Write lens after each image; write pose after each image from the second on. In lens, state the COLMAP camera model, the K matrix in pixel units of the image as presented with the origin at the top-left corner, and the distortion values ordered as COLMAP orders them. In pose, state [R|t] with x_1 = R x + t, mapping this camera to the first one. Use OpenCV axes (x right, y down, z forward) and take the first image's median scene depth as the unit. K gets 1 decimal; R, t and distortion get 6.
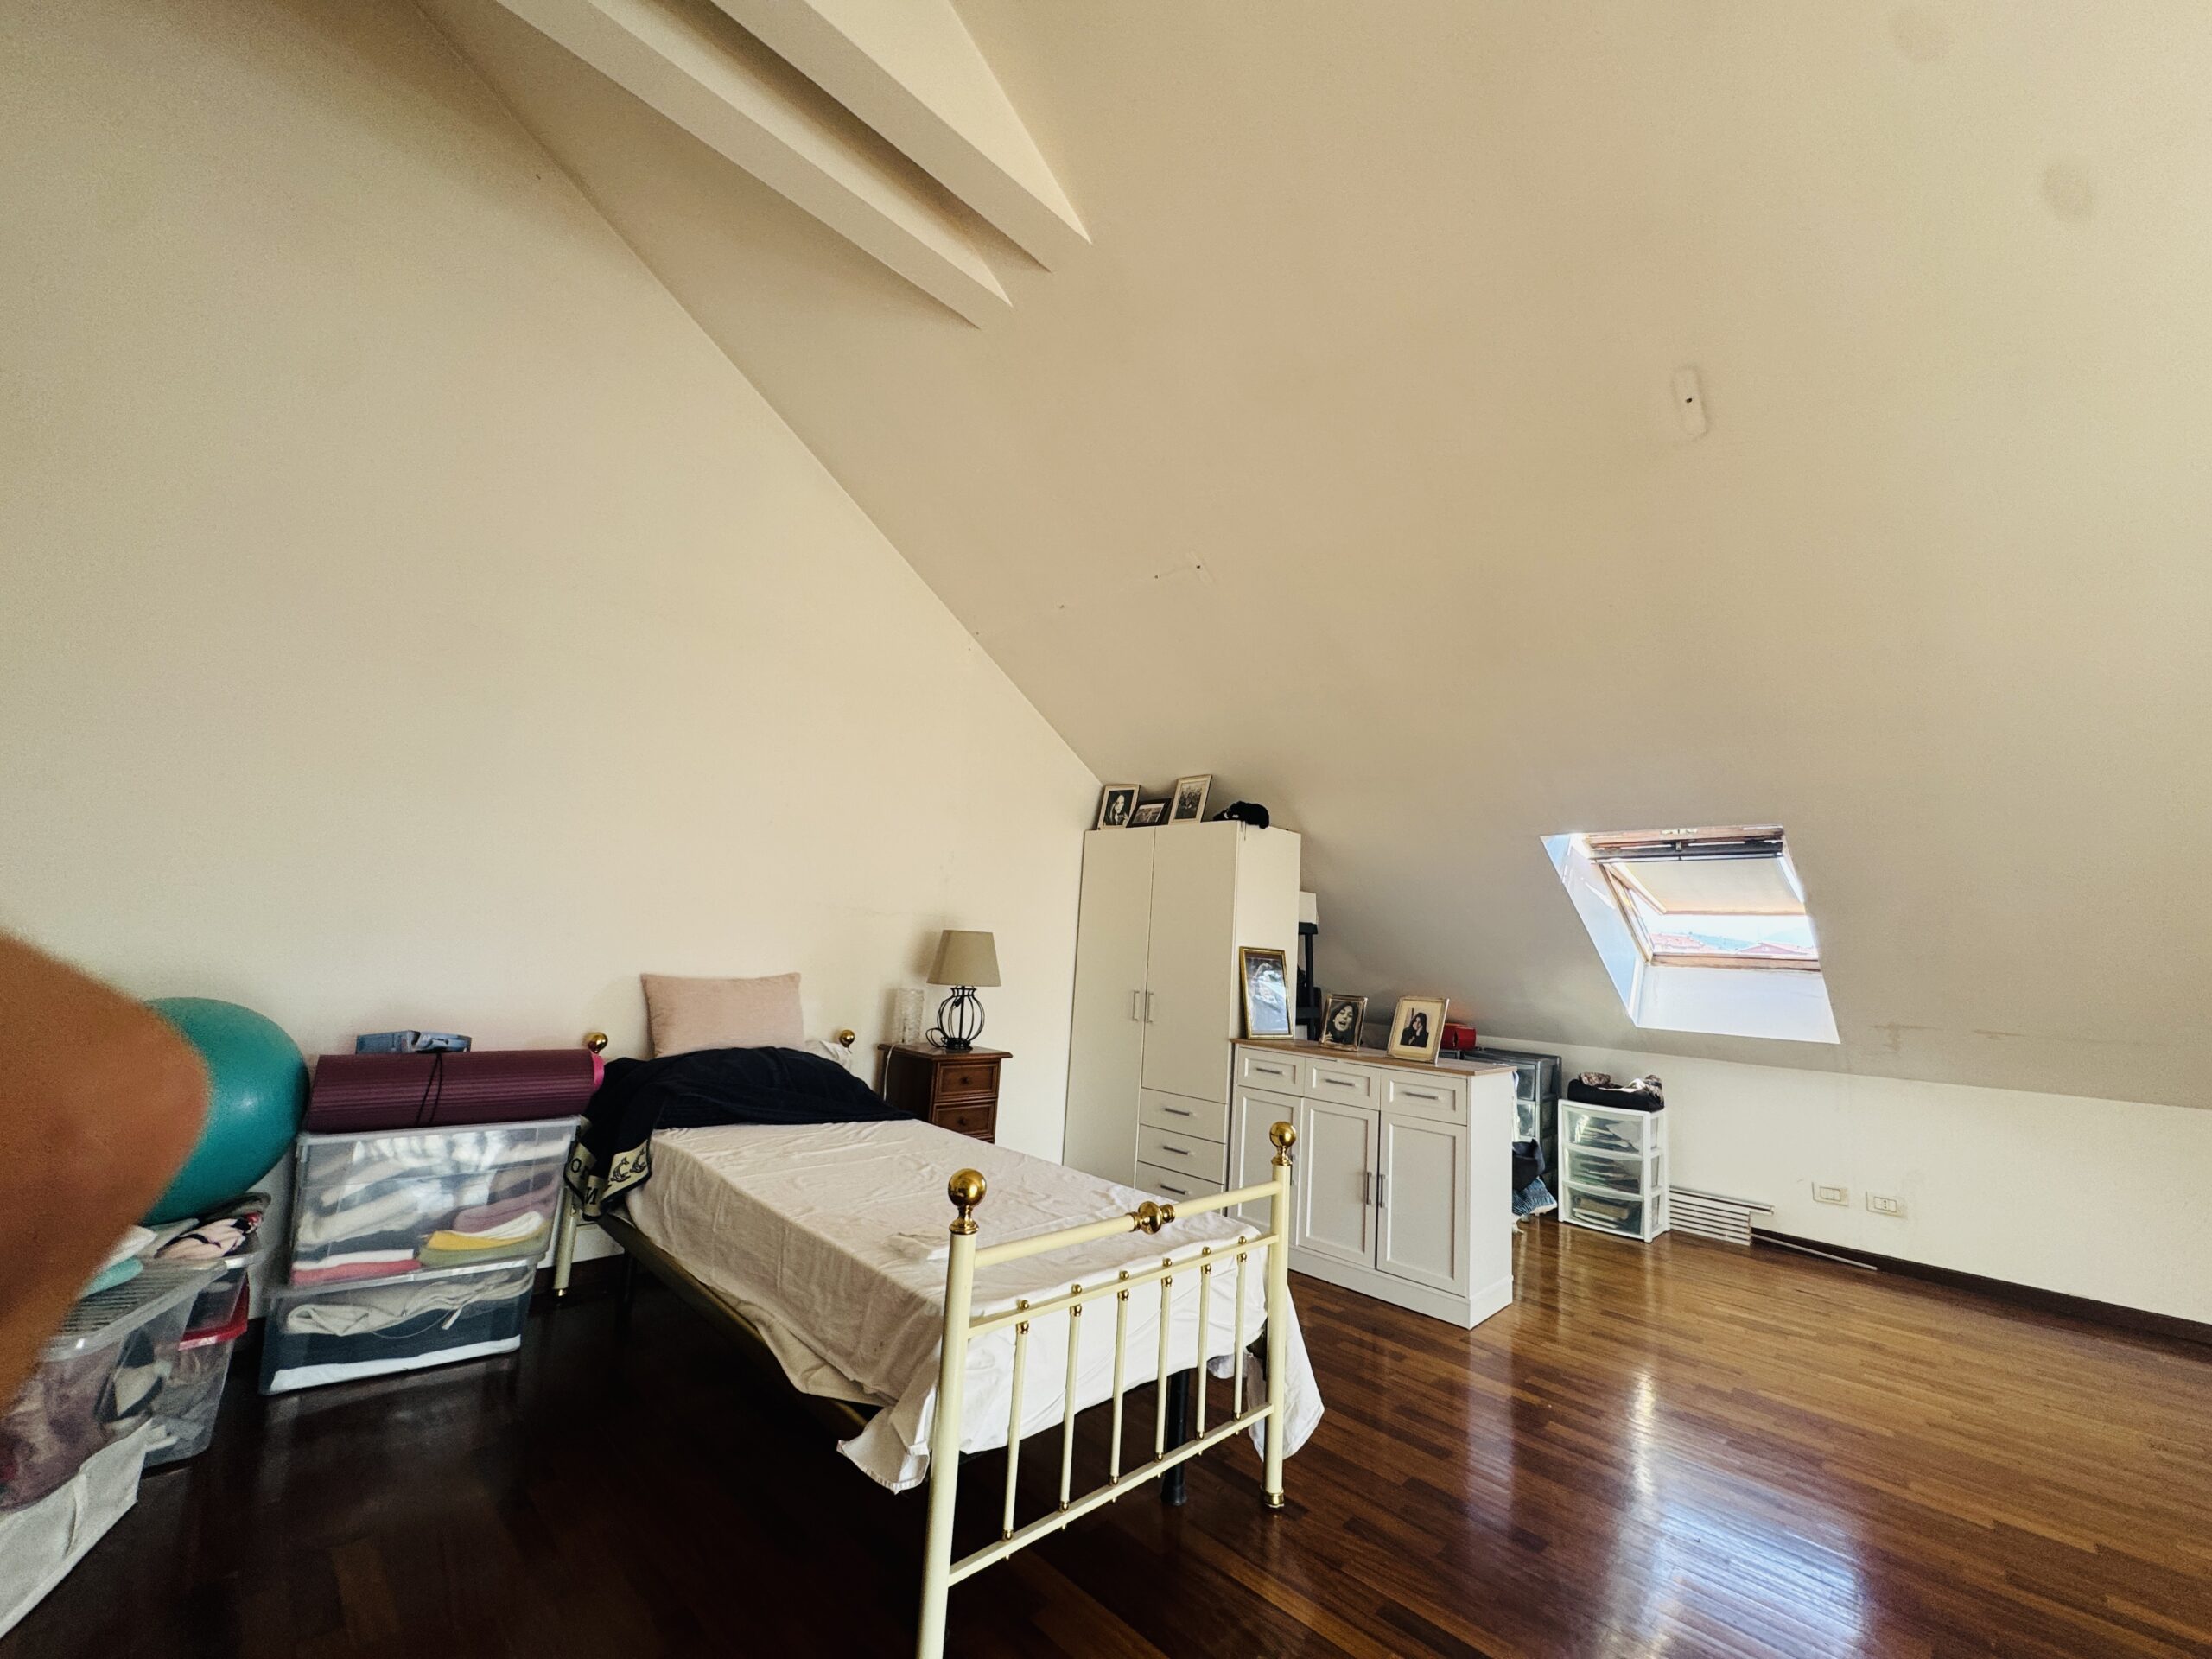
lens RADIAL K [[885.7, 0, 1106.0], [0, 885.7, 829.5], [0, 0, 1]] dist [-0.005695, 0.001245]
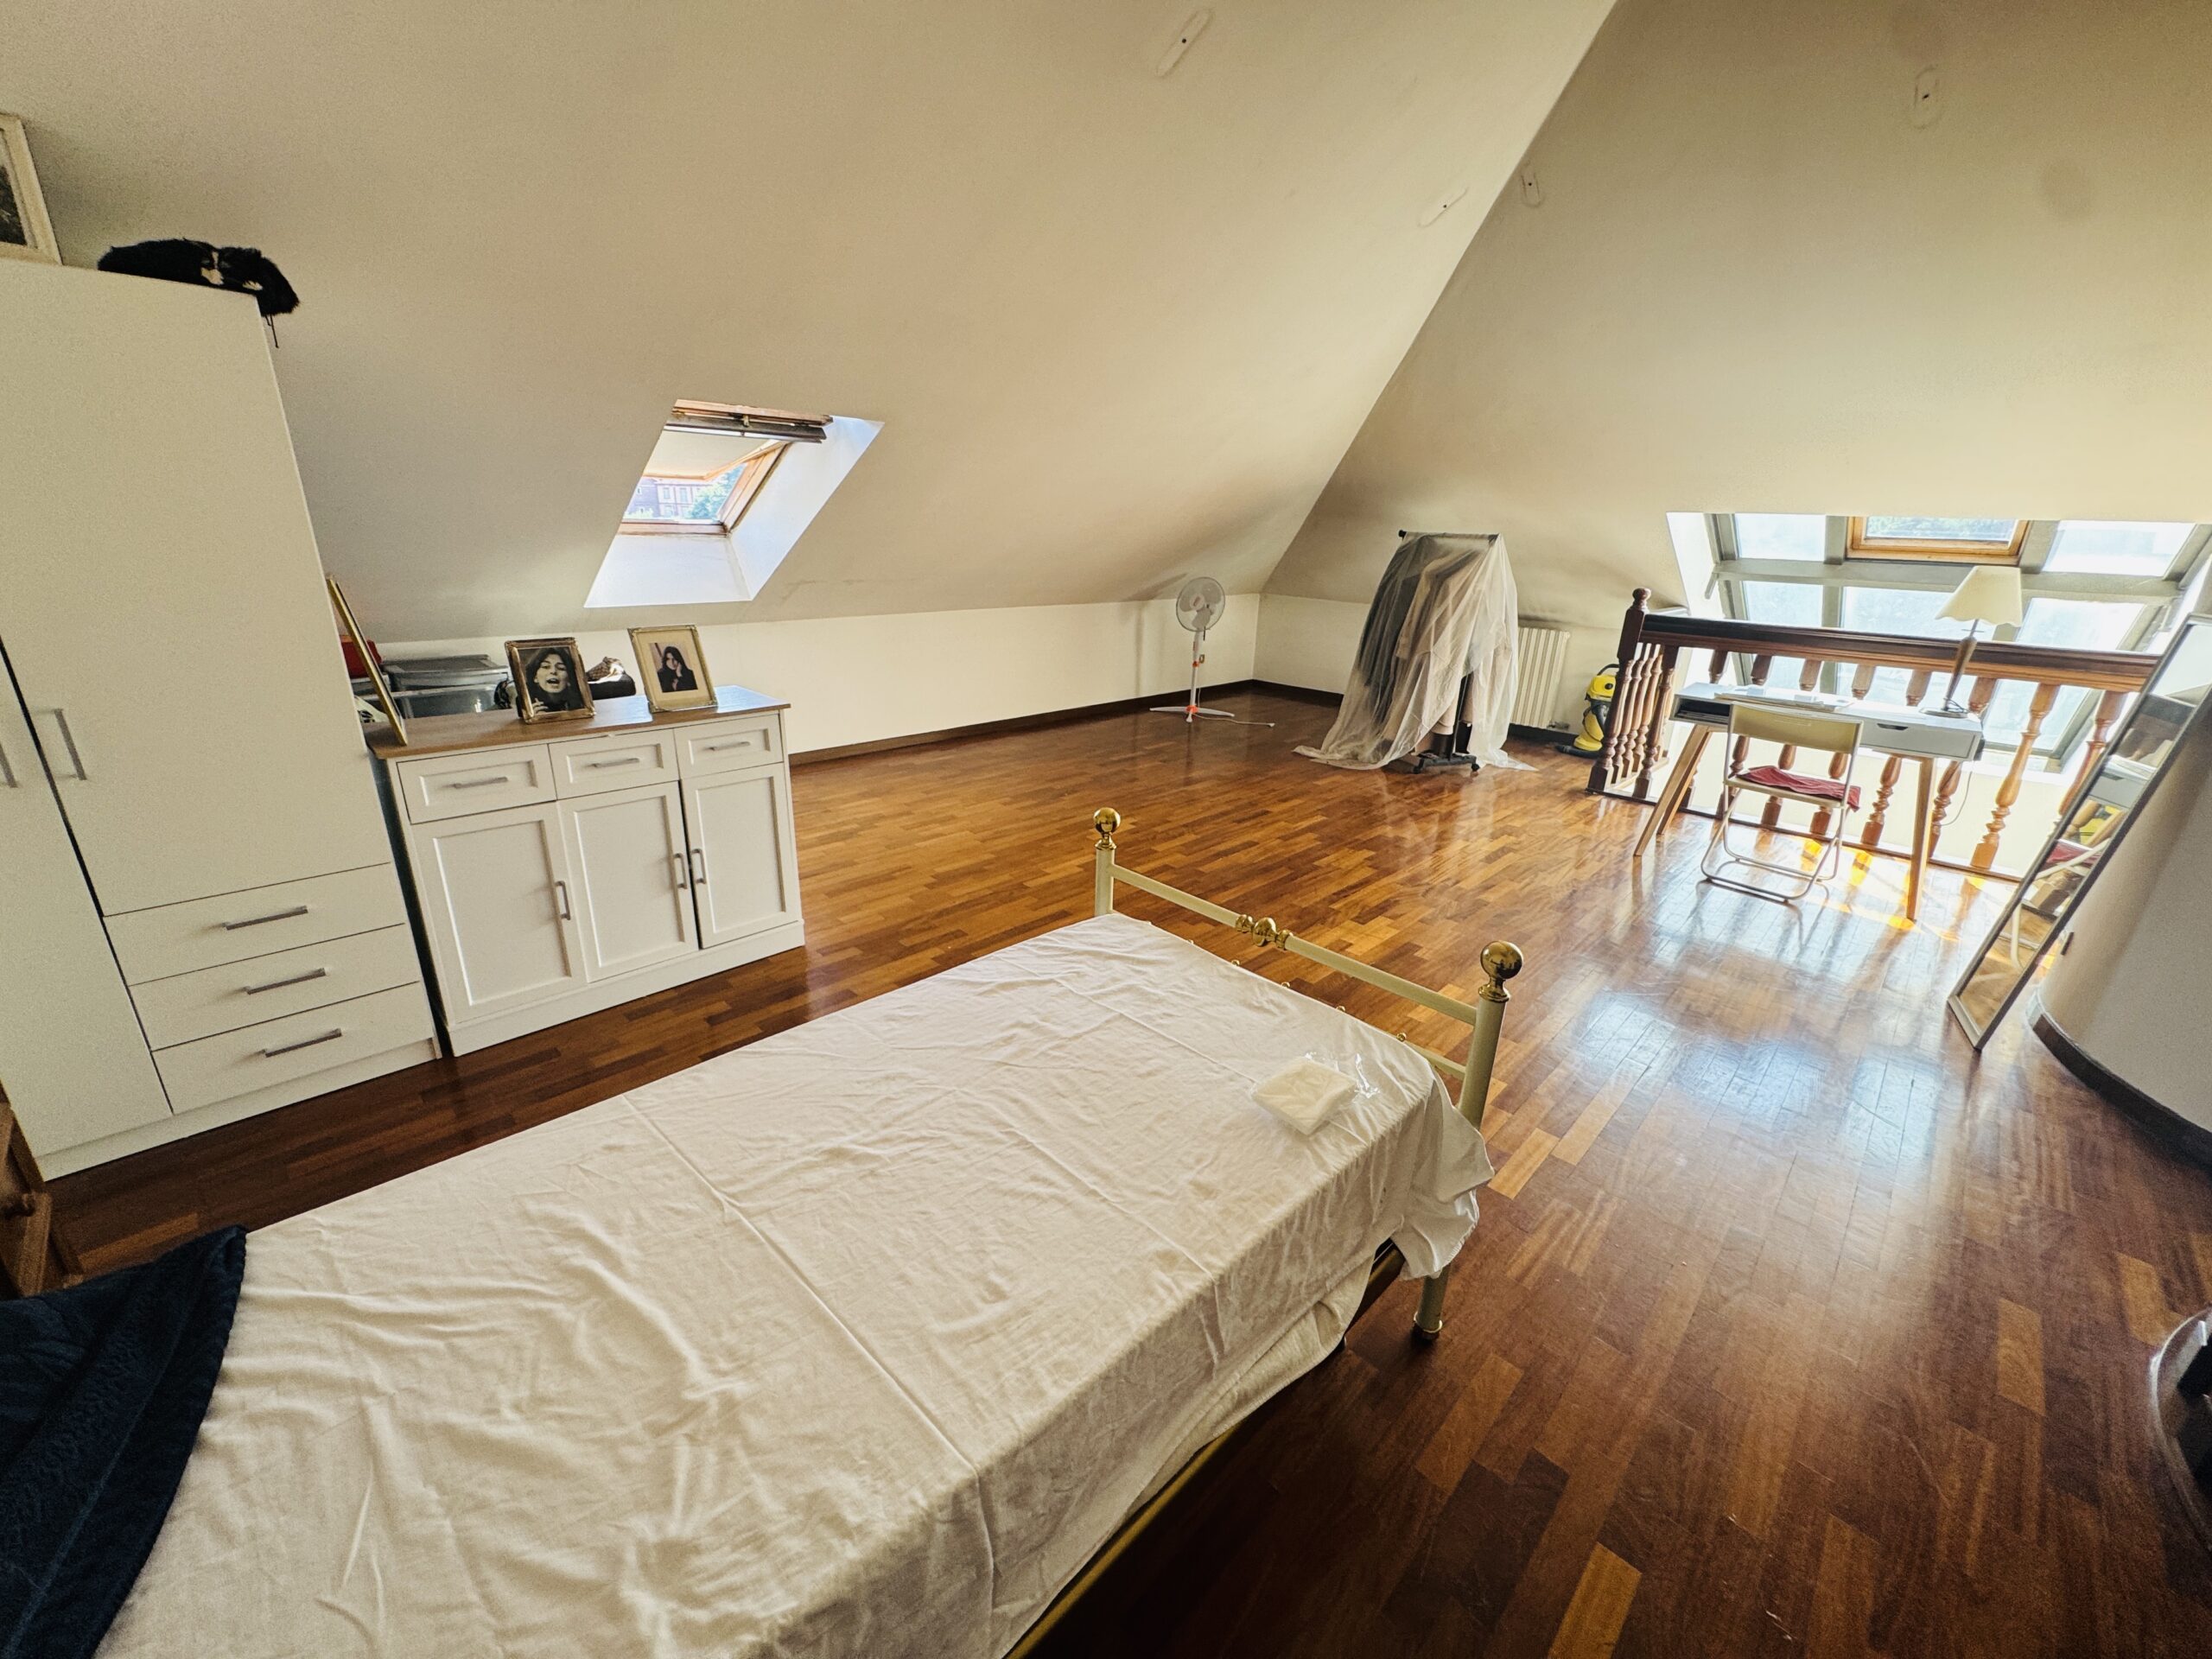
lens RADIAL K [[885.7, 0, 1106.0], [0, 885.7, 829.5], [0, 0, 1]] dist [-0.005695, 0.001245]
pose [[0.003096, -0.383587, 0.923500, -0.462951], [-0.174865, 0.909067, 0.378178, -0.010598], [-0.984587, -0.162659, -0.064261, 0.694345]]
